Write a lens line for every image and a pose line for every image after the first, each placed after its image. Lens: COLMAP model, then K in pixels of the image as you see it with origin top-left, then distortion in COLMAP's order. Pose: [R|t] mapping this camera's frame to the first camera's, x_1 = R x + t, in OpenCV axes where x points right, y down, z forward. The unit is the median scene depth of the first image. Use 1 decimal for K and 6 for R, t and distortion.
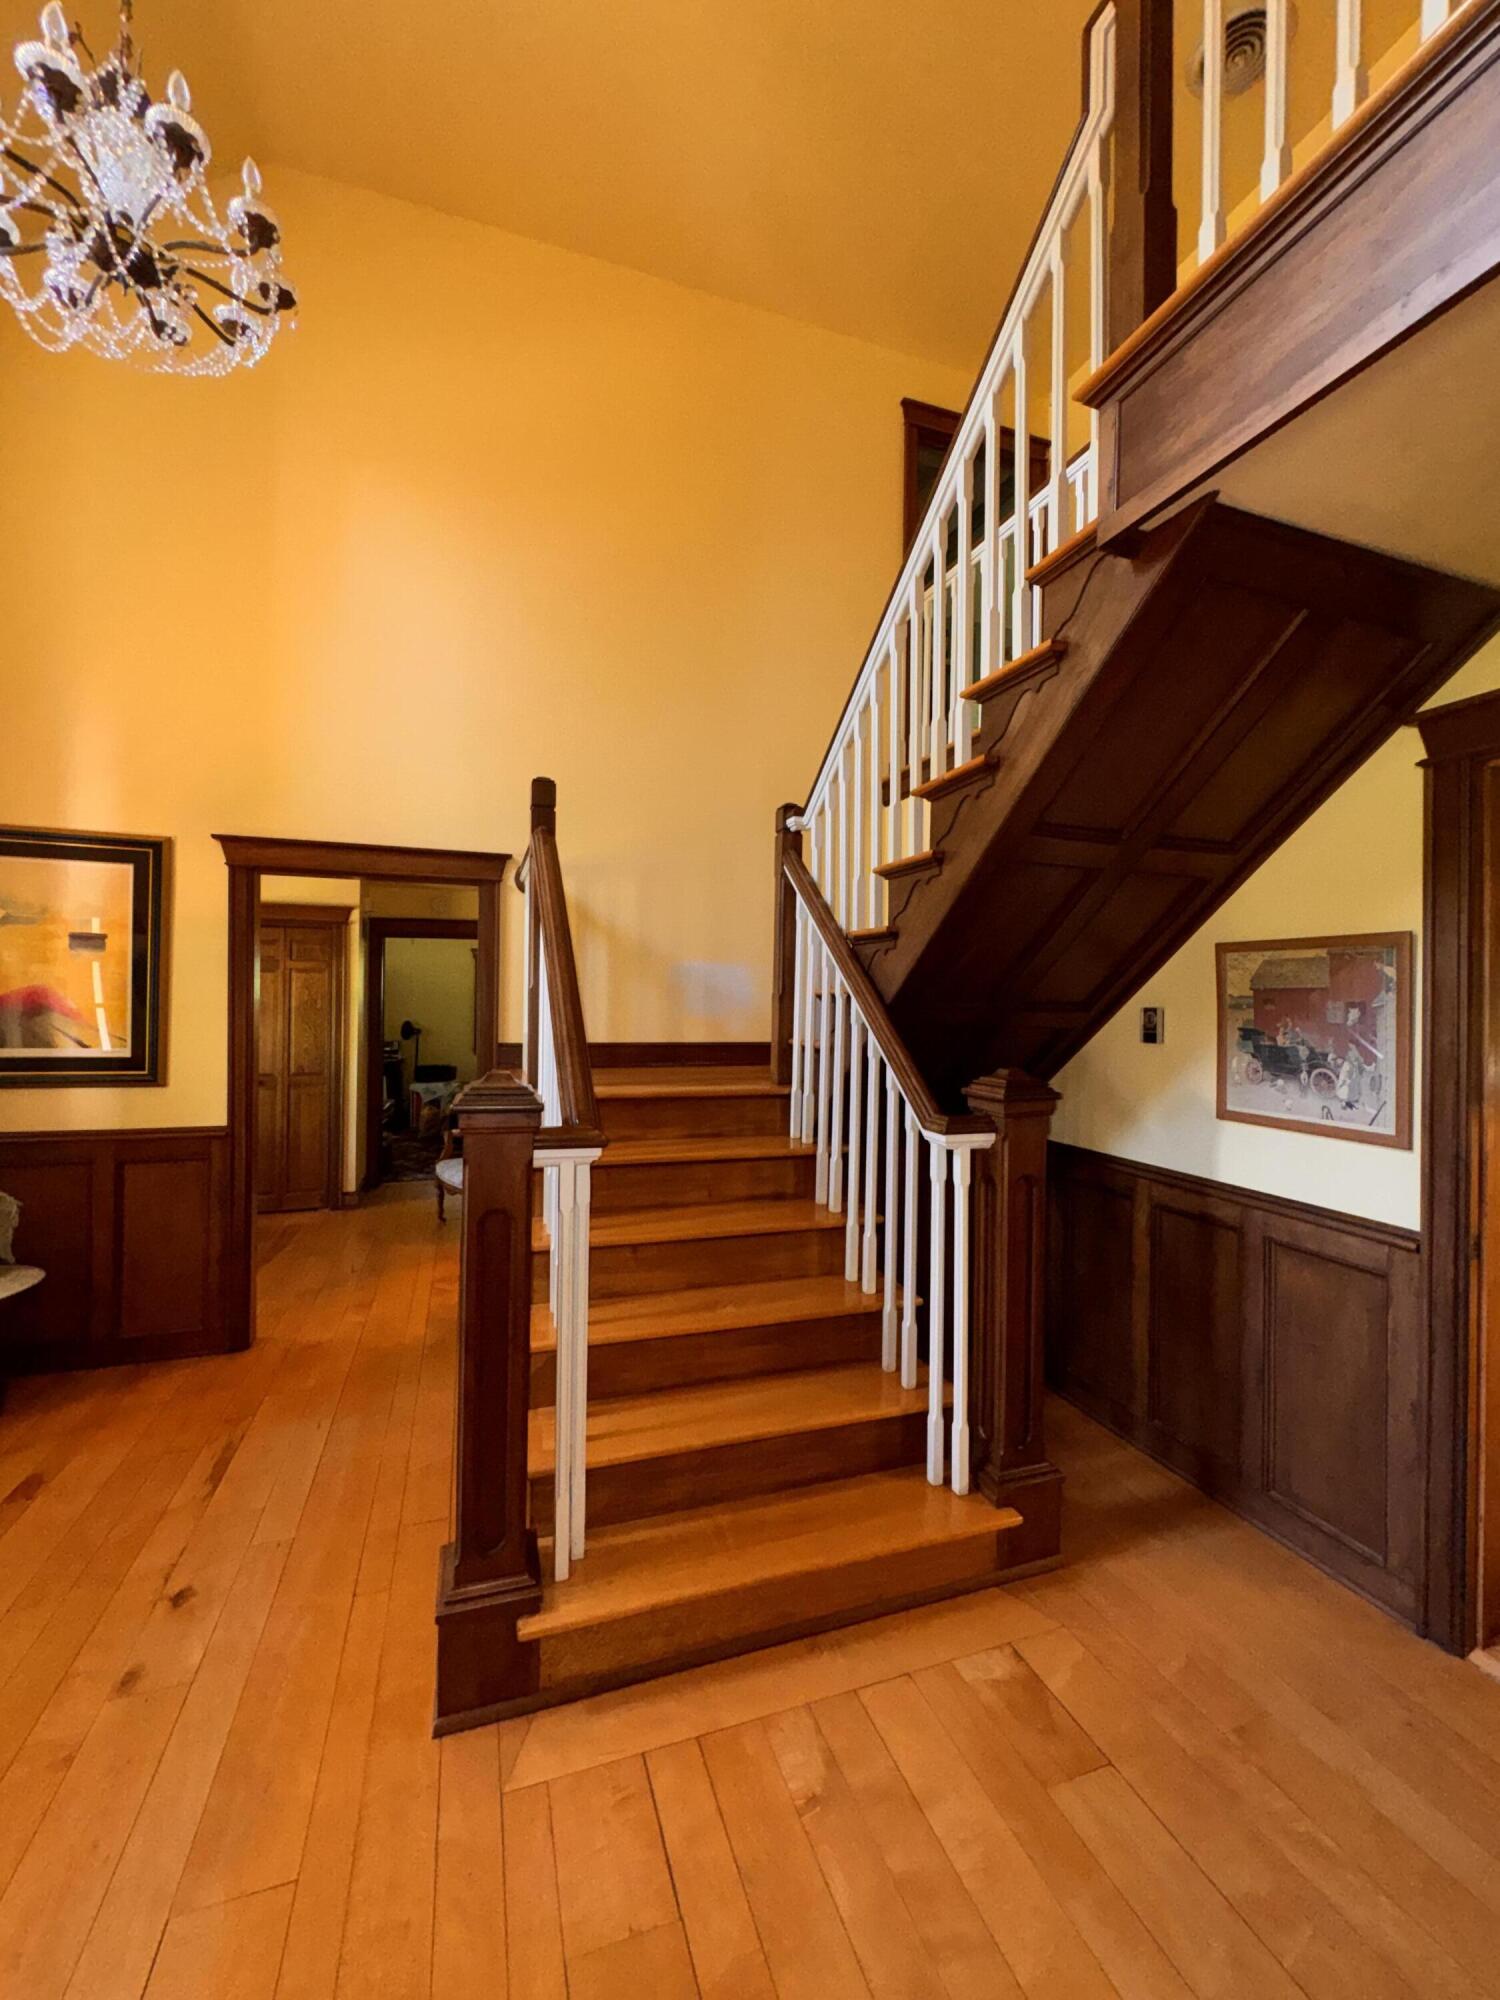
lens RADIAL K [[796.7, 0, 744.3], [0, 796.7, 1006.9], [0, 0, 1]] dist [-0.004033, 0.000158]
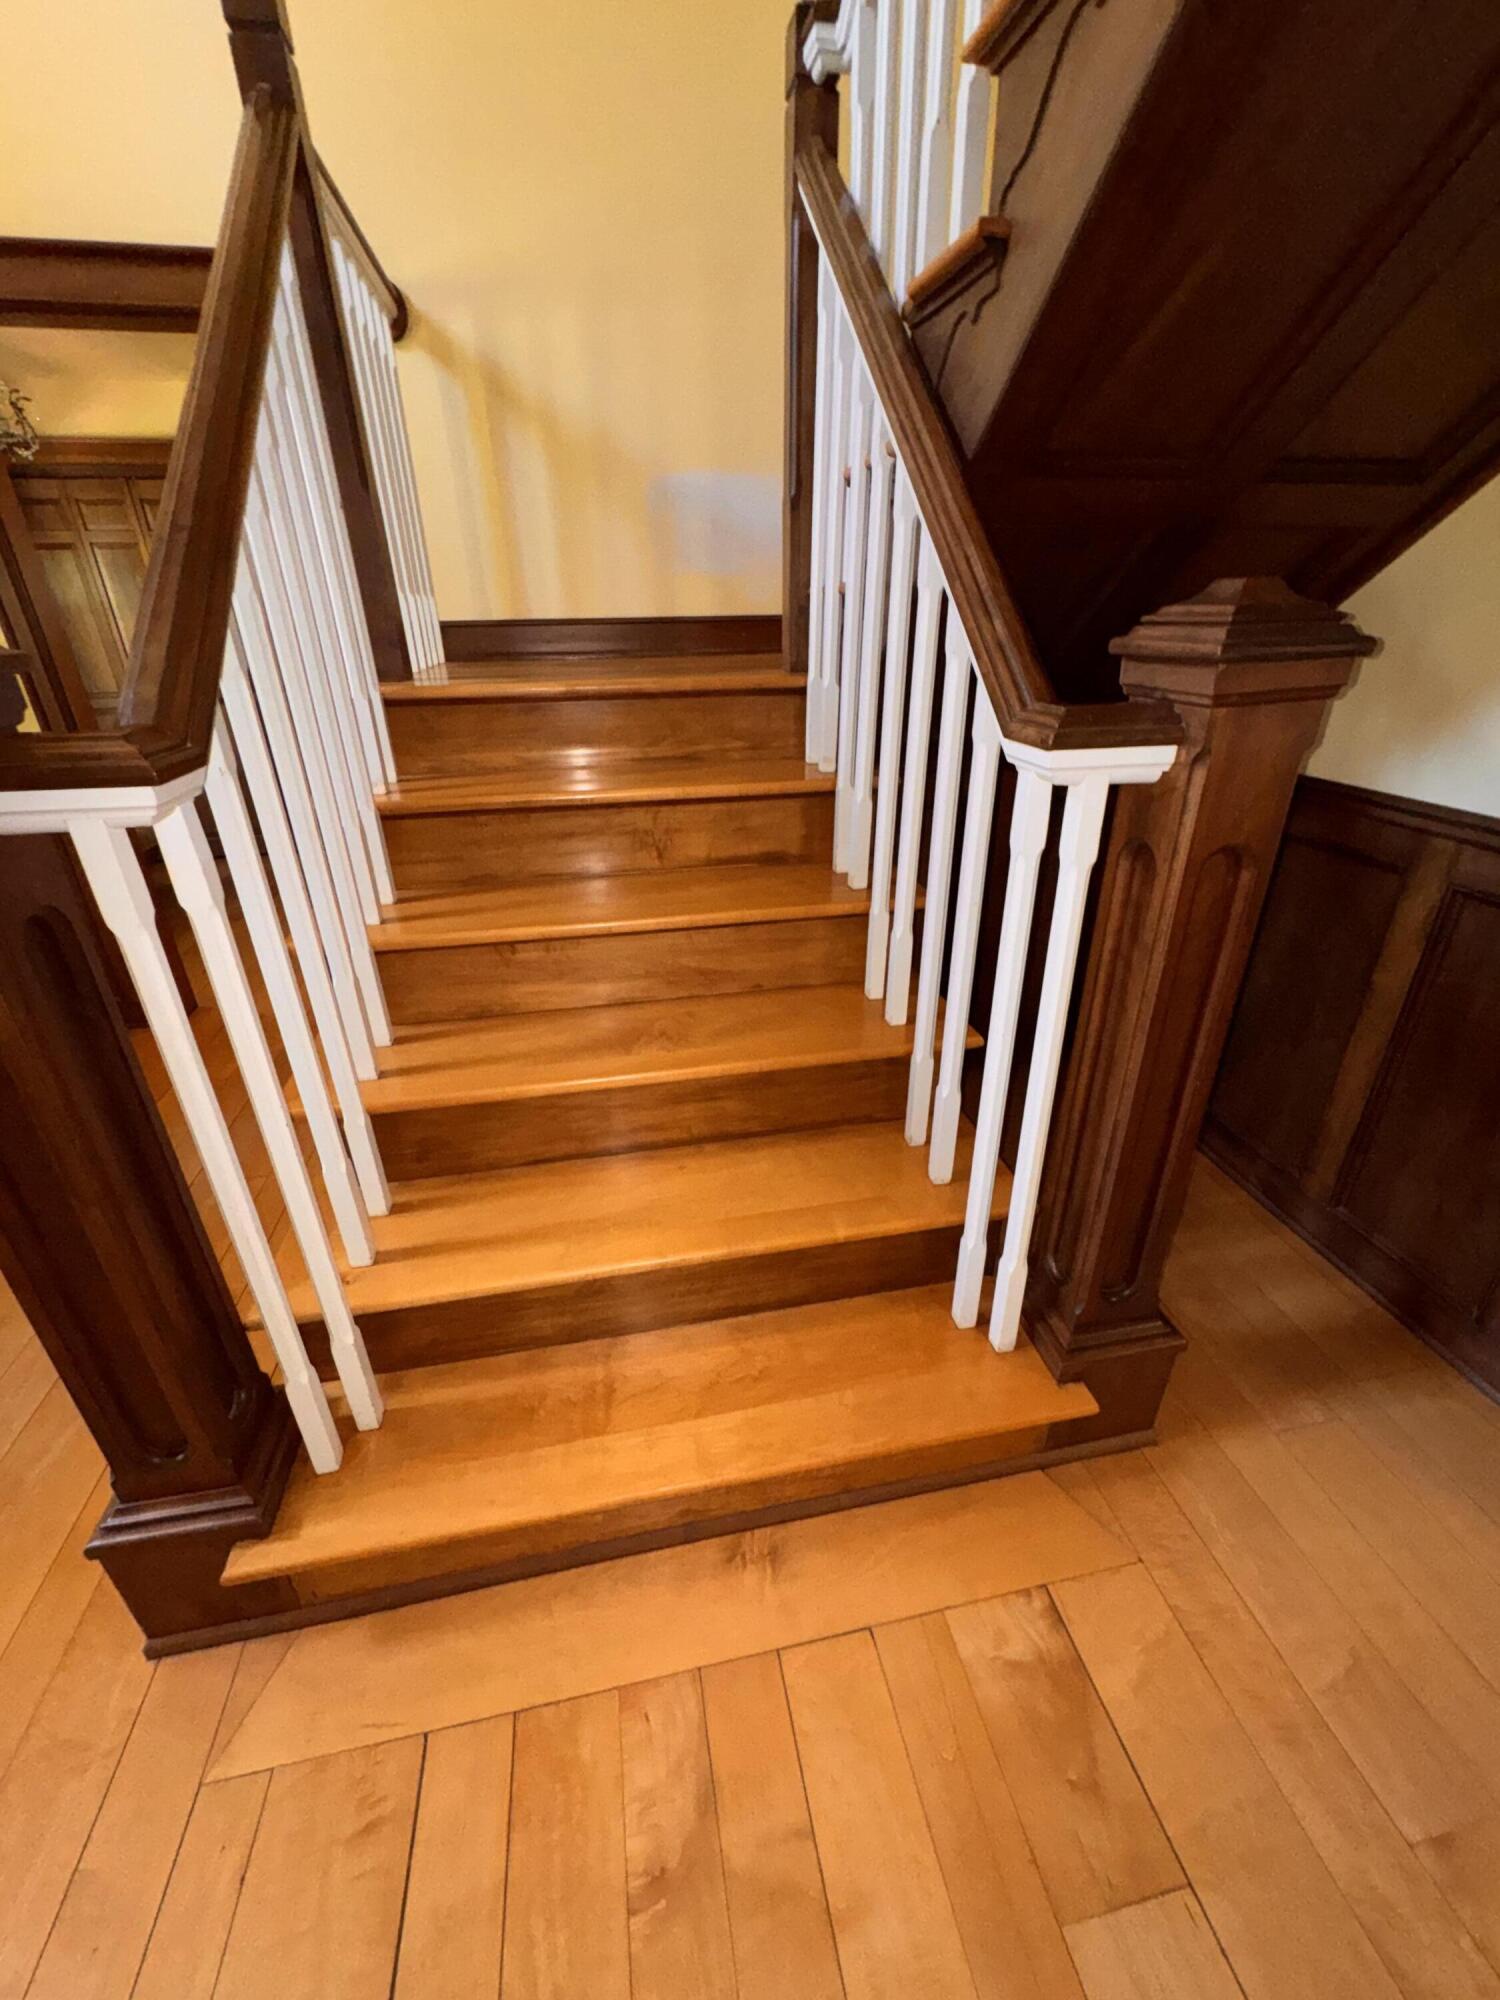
lens RADIAL K [[796.7, 0, 748.6], [0, 796.7, 991.4], [0, 0, 1]] dist [-0.004033, 0.000158]
pose [[0.990126, 0.034112, -0.135965, 0.145537], [0.026996, 0.905382, 0.423738, 0.087479], [0.137555, -0.423225, 0.895522, 0.513553]]
